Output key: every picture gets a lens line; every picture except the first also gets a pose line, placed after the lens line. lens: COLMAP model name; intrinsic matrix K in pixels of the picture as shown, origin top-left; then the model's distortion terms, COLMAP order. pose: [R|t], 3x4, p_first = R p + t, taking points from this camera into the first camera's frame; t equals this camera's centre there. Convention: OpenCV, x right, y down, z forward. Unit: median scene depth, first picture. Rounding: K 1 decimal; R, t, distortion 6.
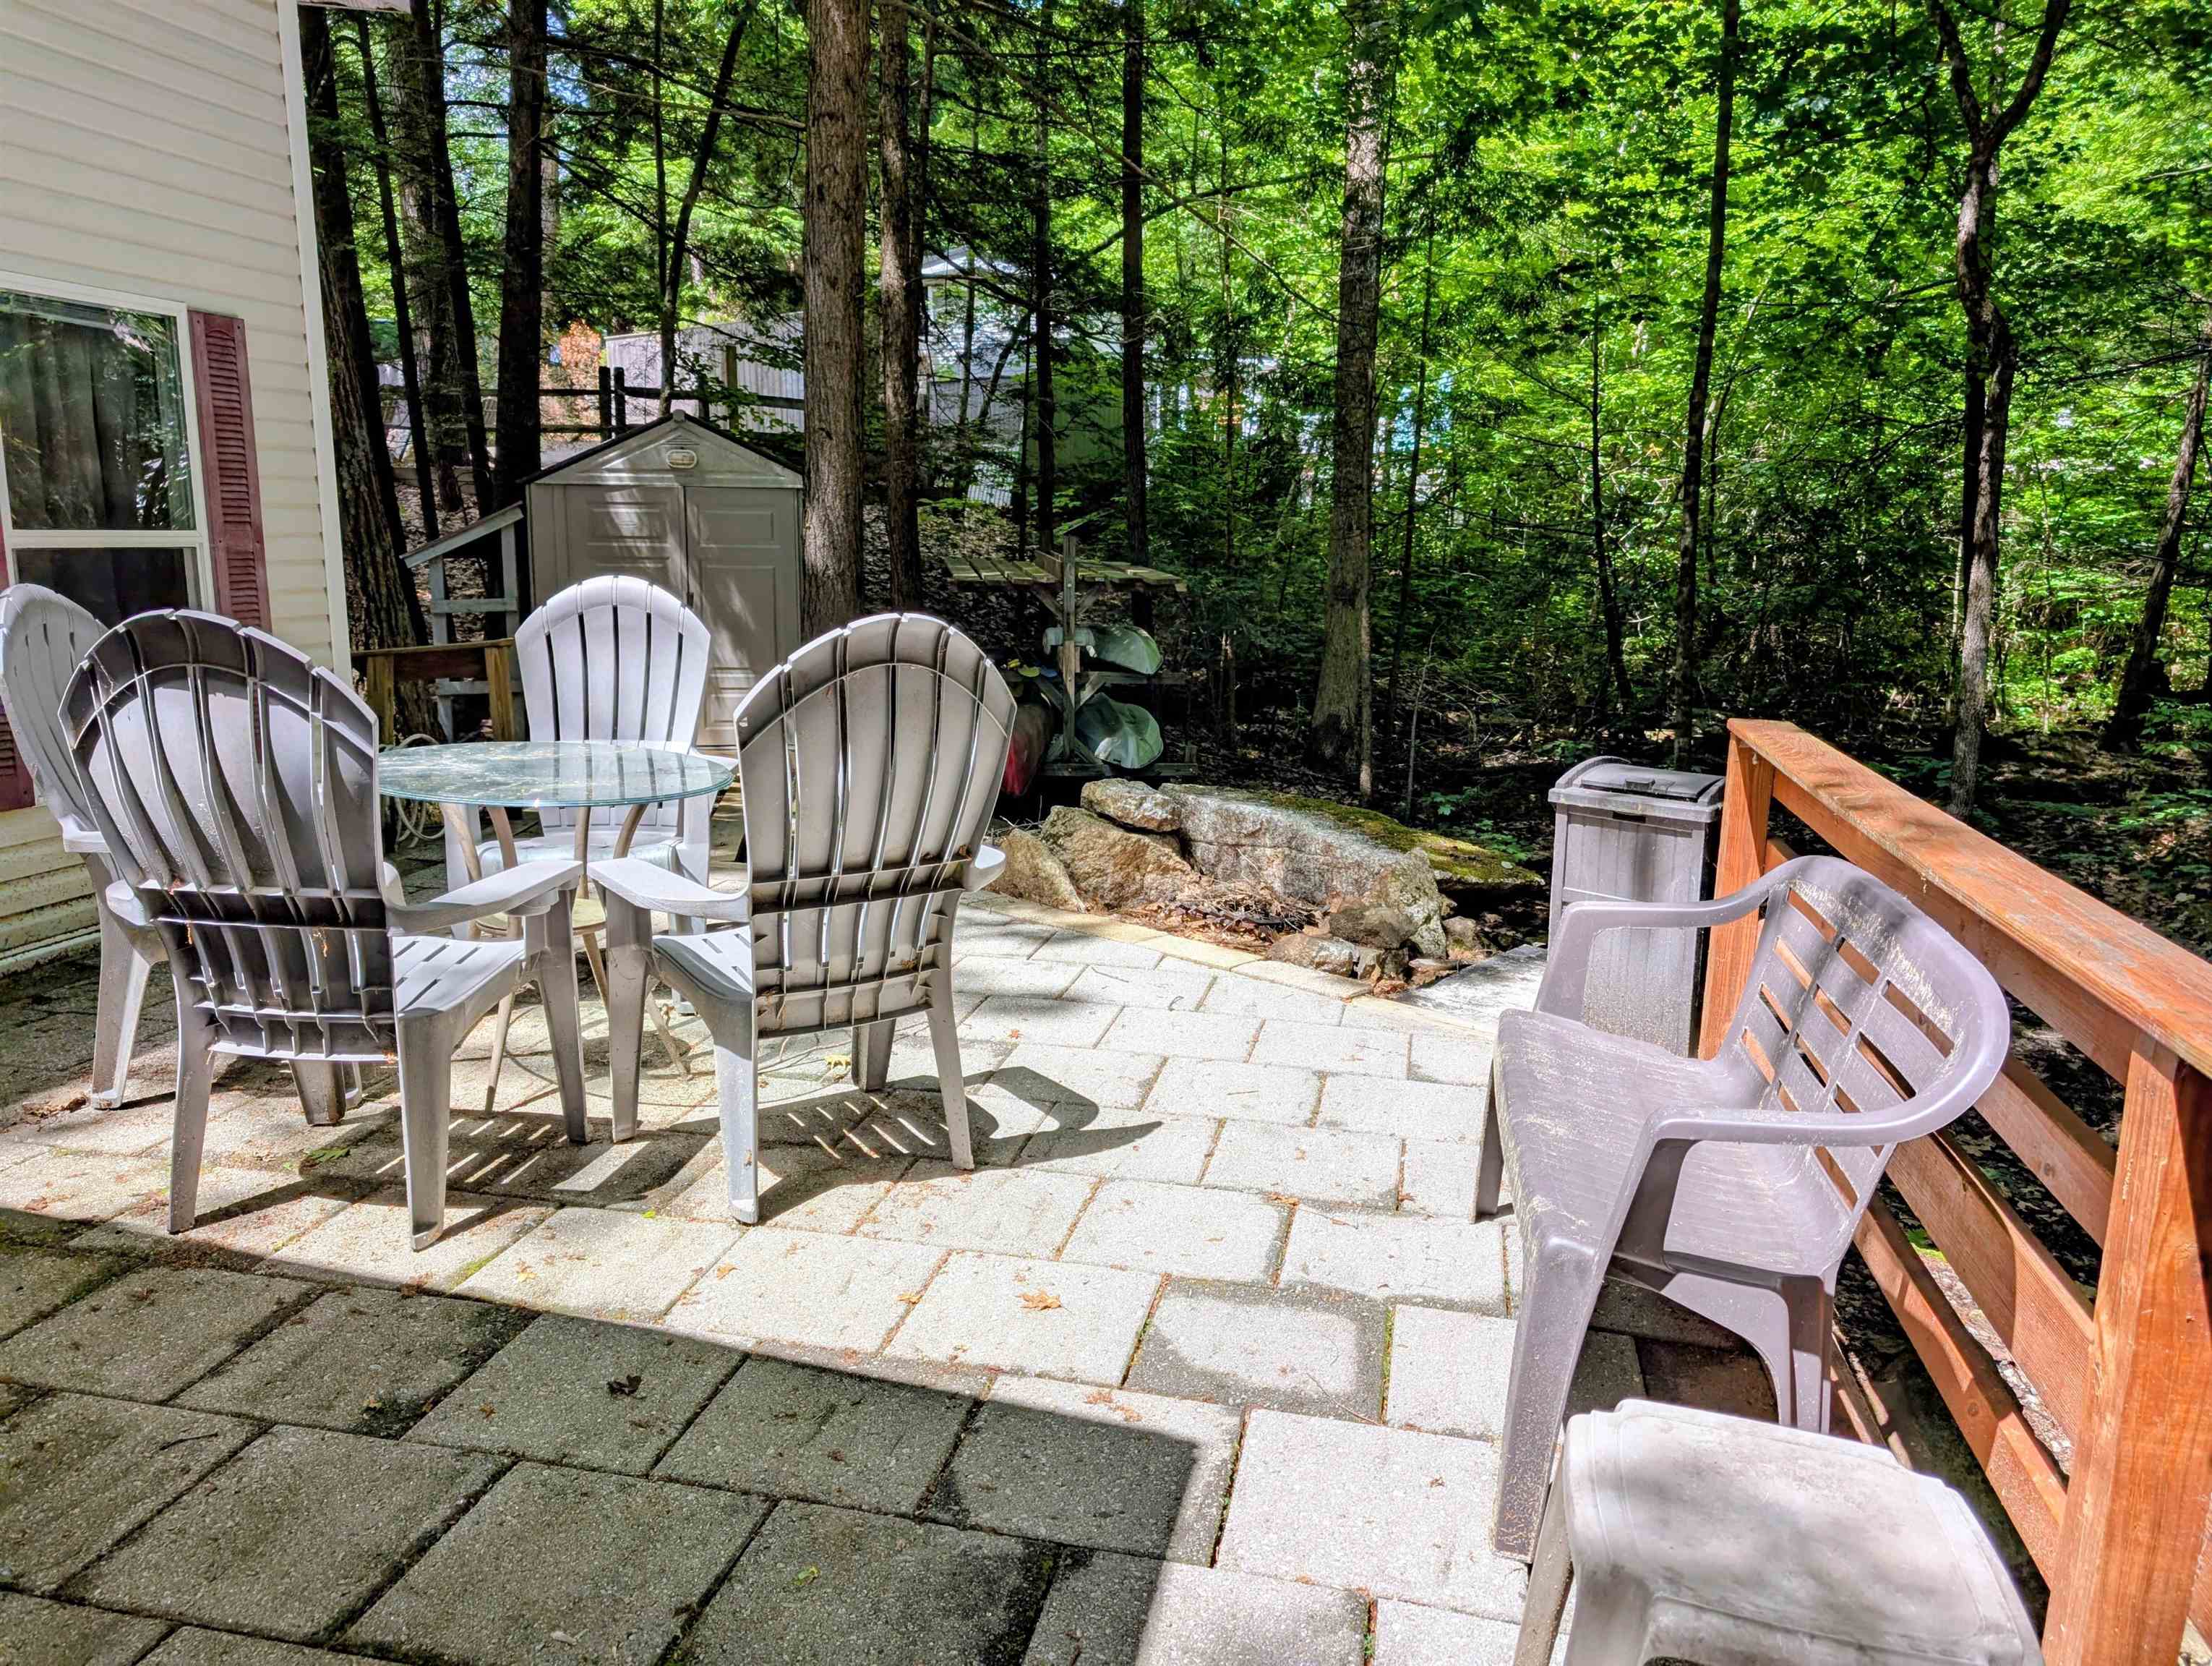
lens RADIAL K [[1554.4, 0, 1106.0], [0, 1554.4, 833.0], [0, 0, 1]] dist [0.005968, 0.001265]
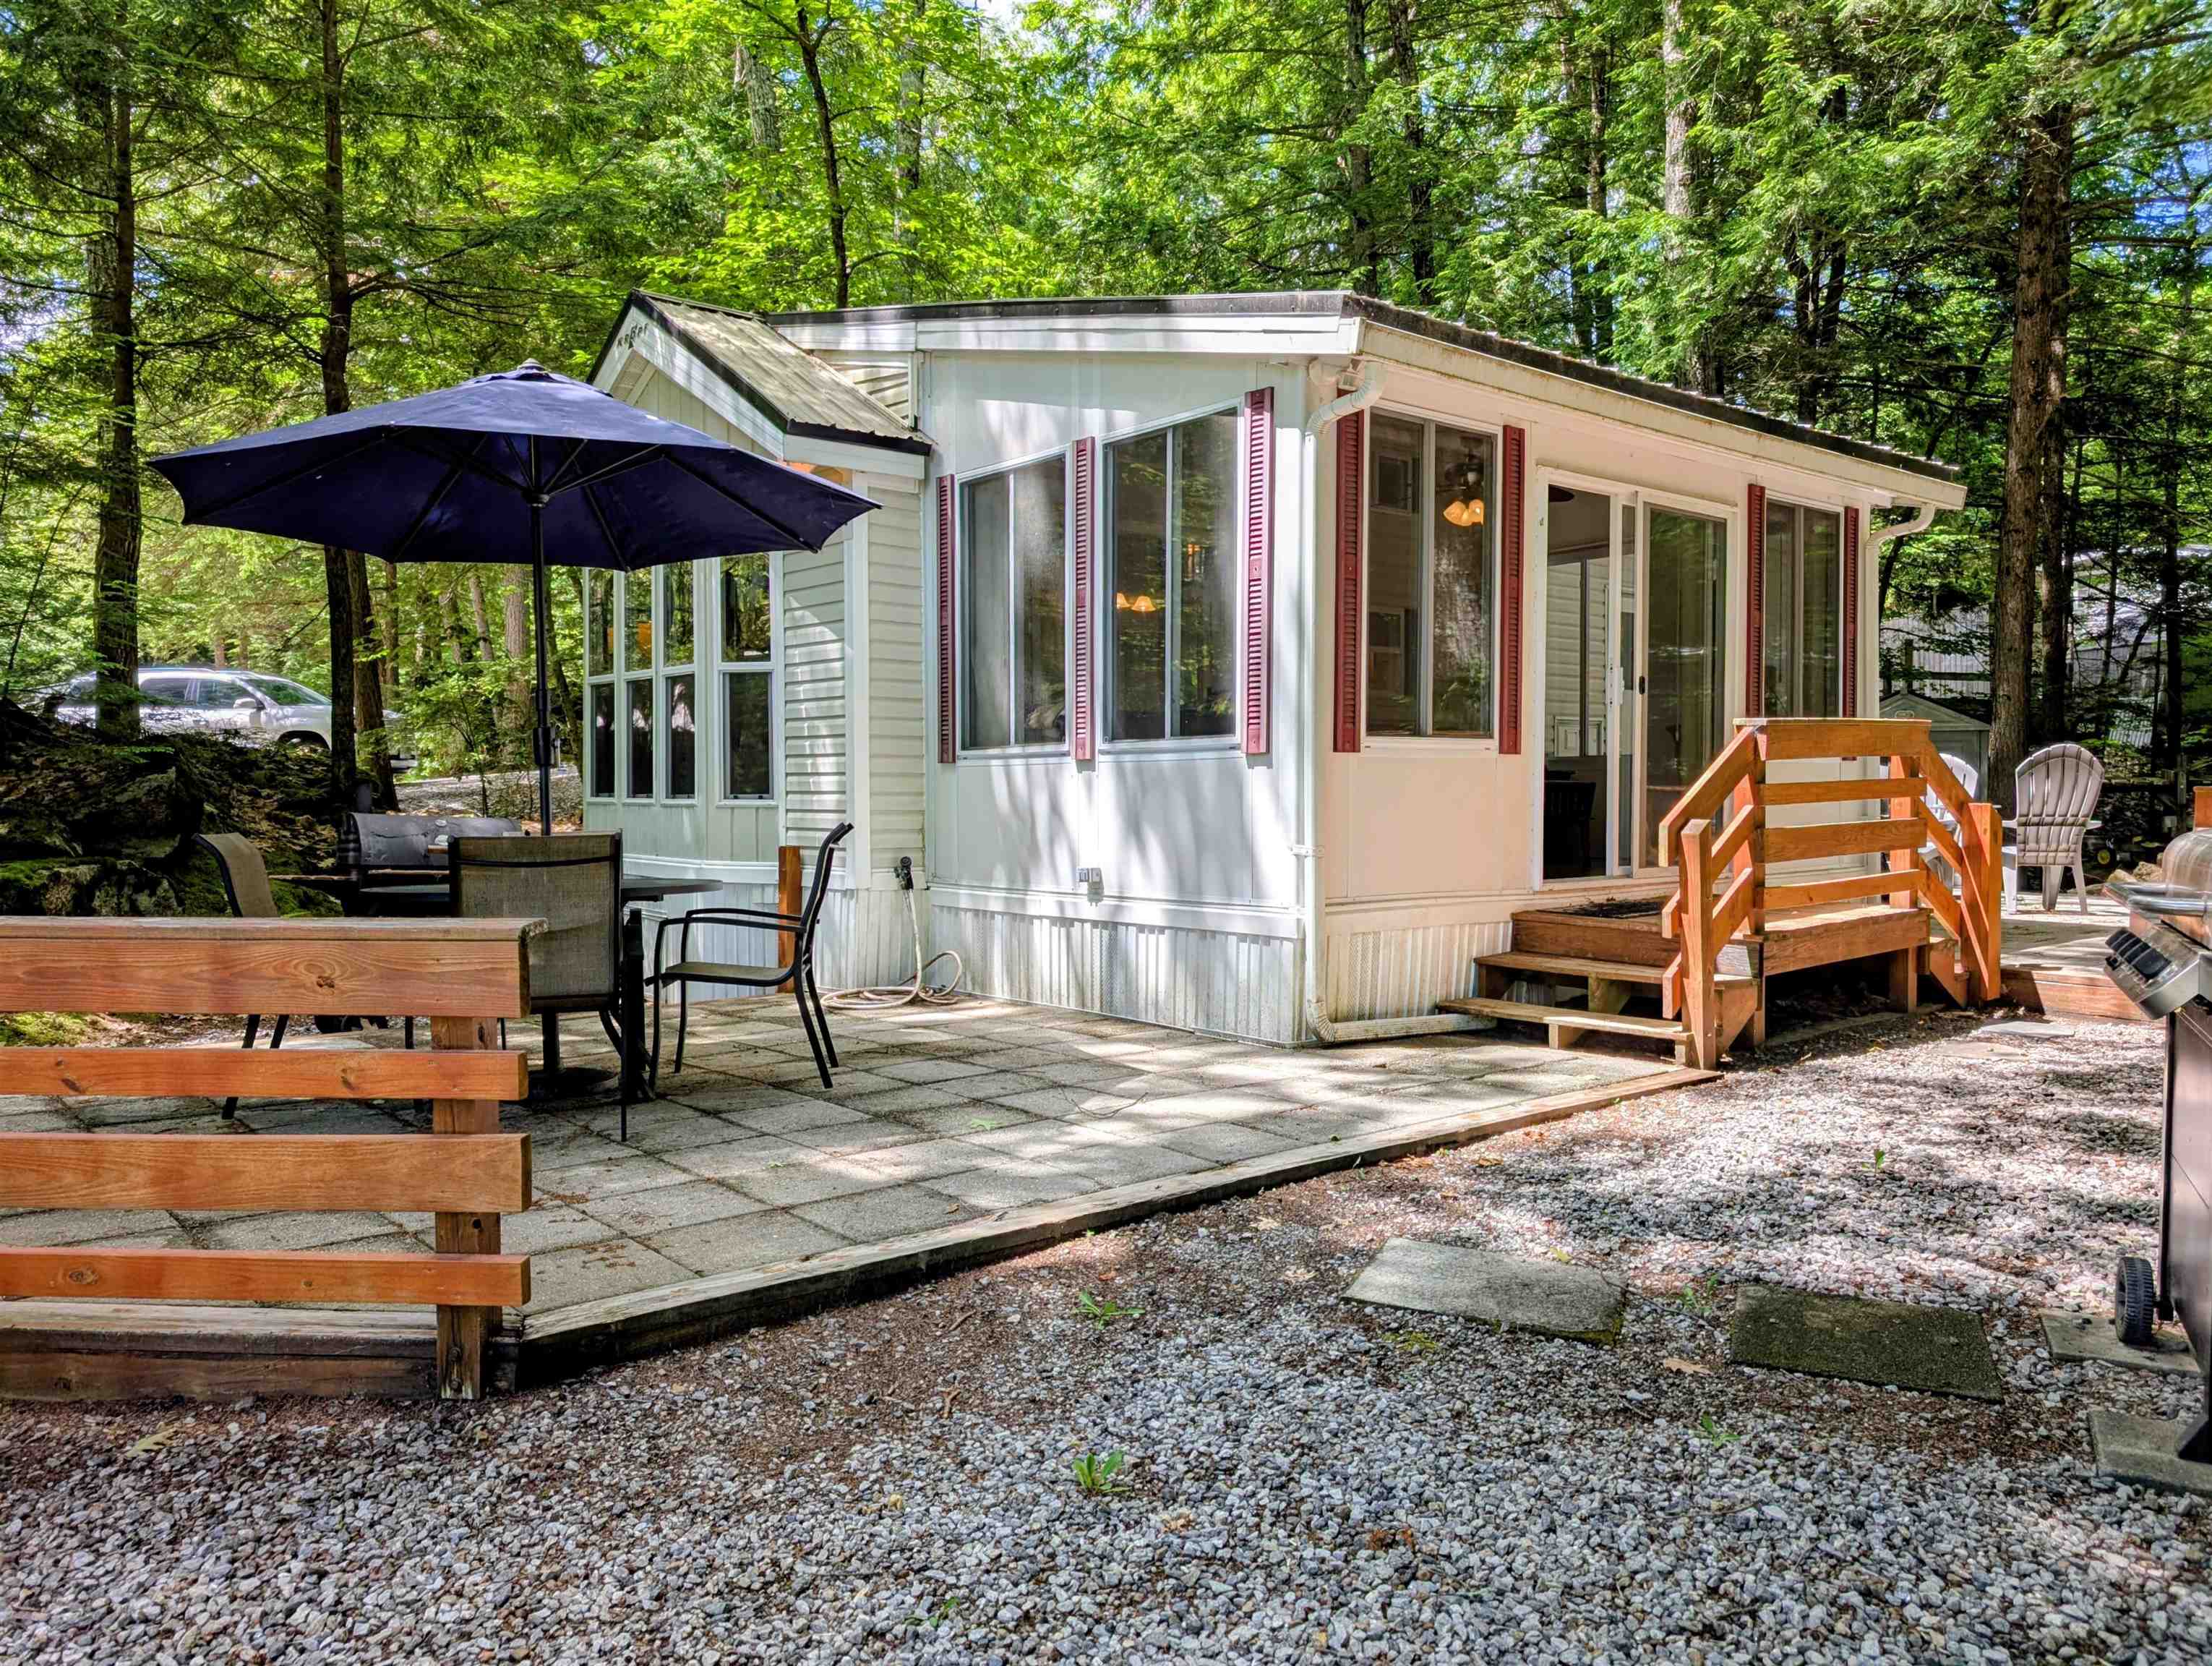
lens RADIAL K [[1554.4, 0, 1106.0], [0, 1554.4, 833.0], [0, 0, 1]] dist [0.005968, 0.001265]
pose [[0.787175, 0.002821, -0.616724, 0.061498], [-0.107353, 0.985350, -0.132516, 0.137726], [0.607315, 0.170521, 0.775945, -0.558120]]
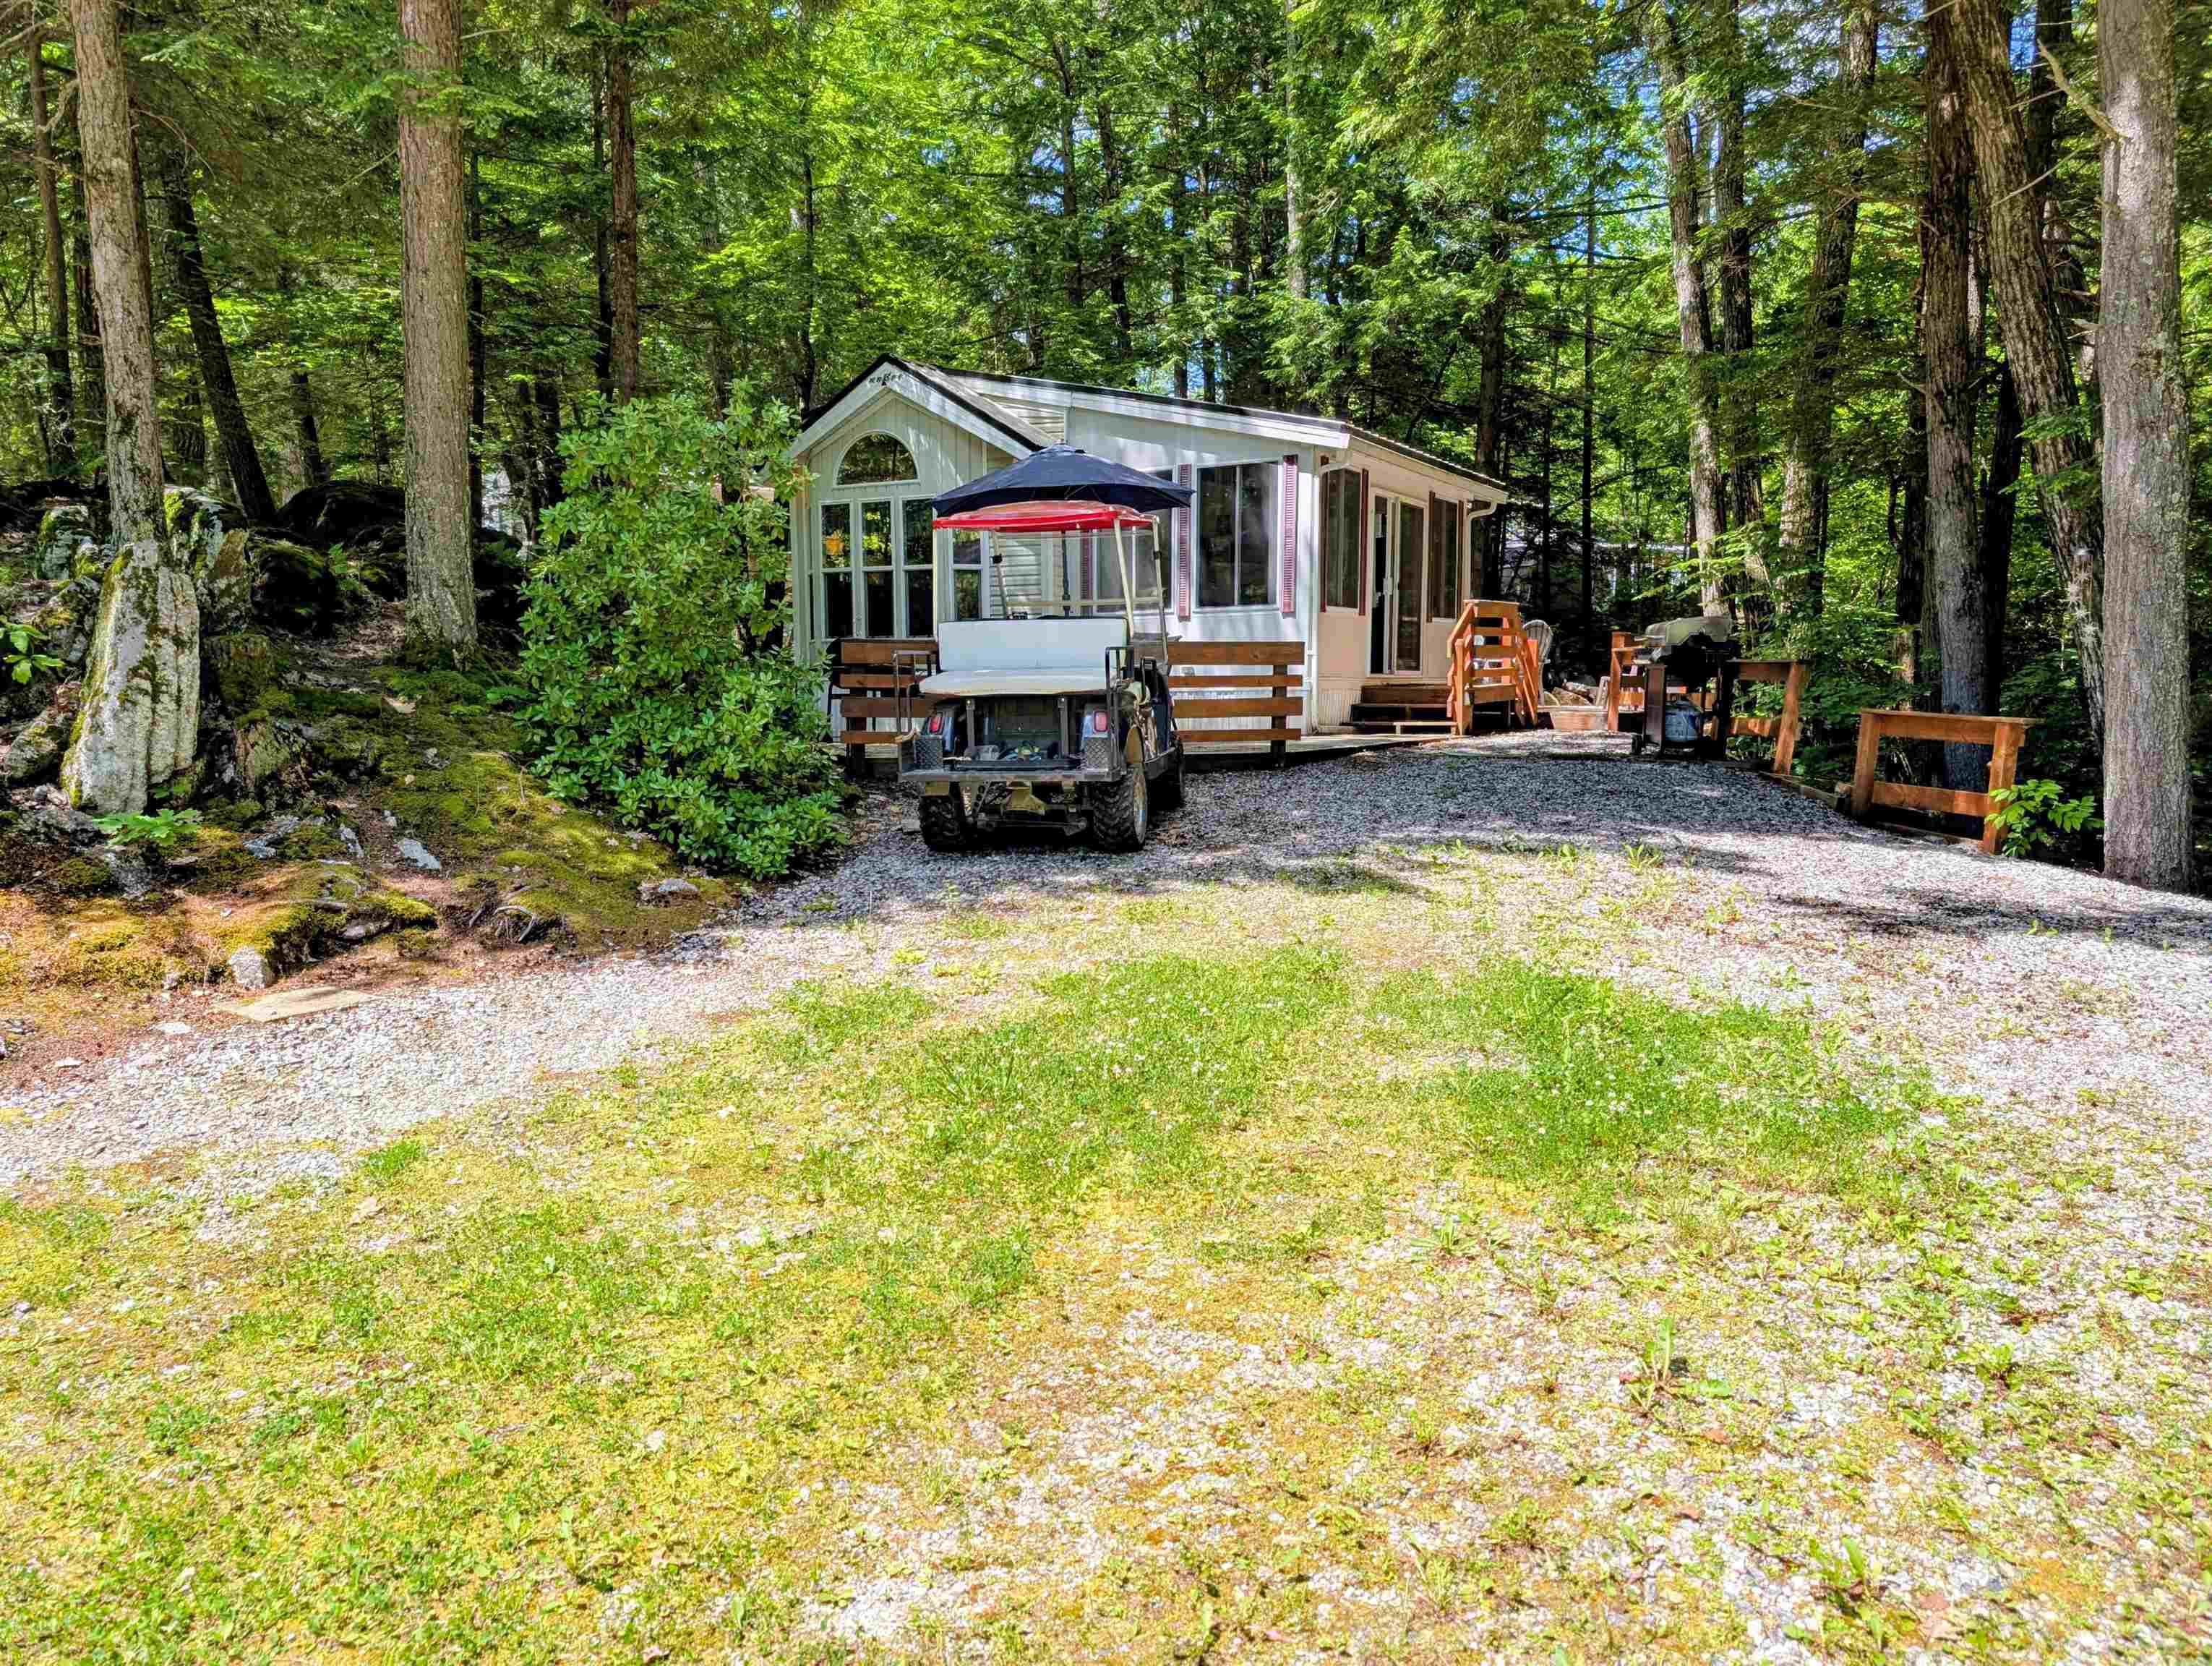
lens RADIAL K [[1566.8, 0, 1106.0], [0, 1566.8, 833.0], [0, 0, 1]] dist [0.014265, -0.007366]
pose [[0.953928, 0.011259, -0.299825, 0.022798], [-0.041887, 0.994507, -0.095921, 0.300588], [0.297098, 0.104060, 0.949160, -1.191201]]
